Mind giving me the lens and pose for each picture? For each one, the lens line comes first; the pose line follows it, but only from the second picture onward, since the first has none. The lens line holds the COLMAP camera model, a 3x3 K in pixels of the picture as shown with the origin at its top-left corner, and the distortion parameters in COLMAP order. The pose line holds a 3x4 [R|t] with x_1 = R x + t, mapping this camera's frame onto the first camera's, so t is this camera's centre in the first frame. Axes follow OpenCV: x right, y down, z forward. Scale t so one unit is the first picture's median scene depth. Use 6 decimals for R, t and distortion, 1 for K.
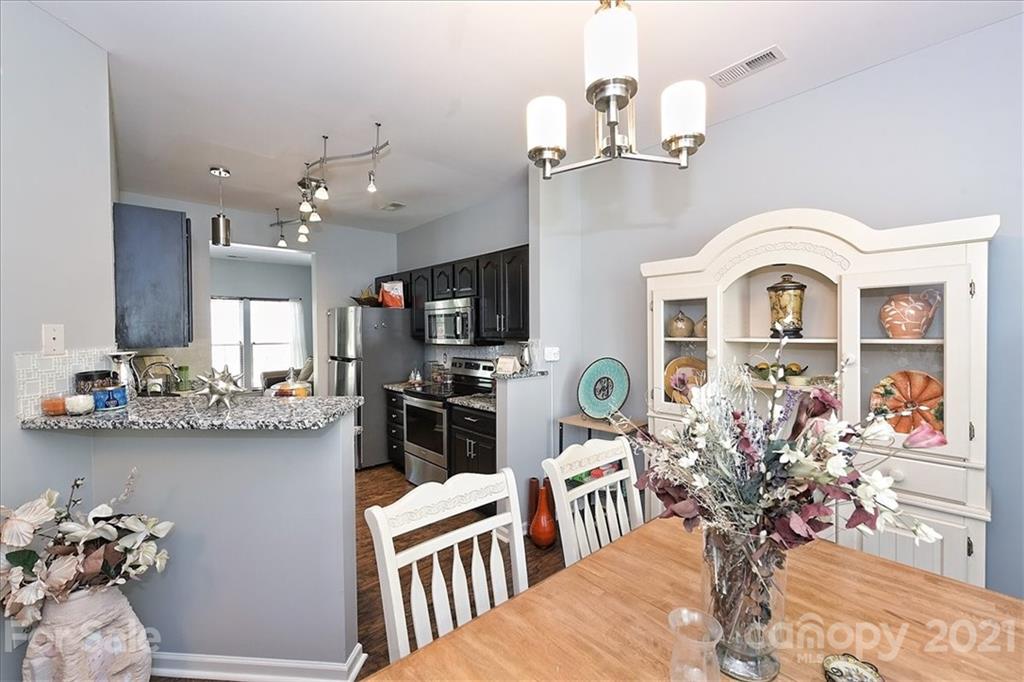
lens RADIAL K [[413.4, 0, 502.8], [0, 413.4, 335.5], [0, 0, 1]] dist [0.003996, -0.001316]
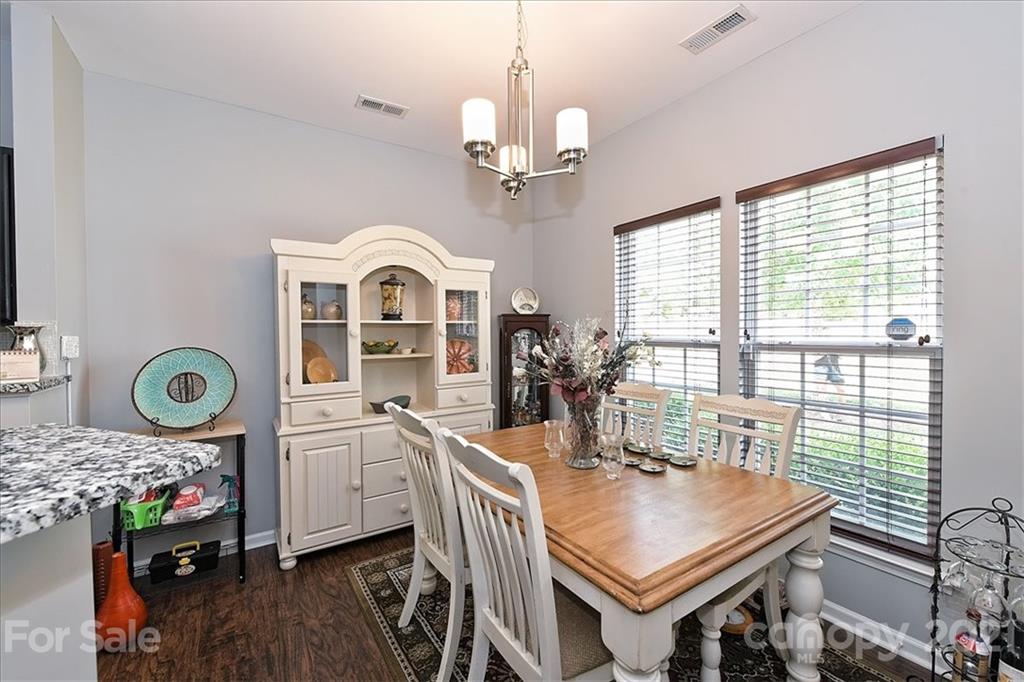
lens RADIAL K [[413.4, 0, 512.5], [0, 413.4, 335.4], [0, 0, 1]] dist [0.003996, -0.001316]
pose [[0.138531, -0.003150, 0.990353, -0.604910], [0.018420, 0.999830, 0.000604, 0.060458], [-0.990187, 0.018159, 0.138566, 0.423516]]
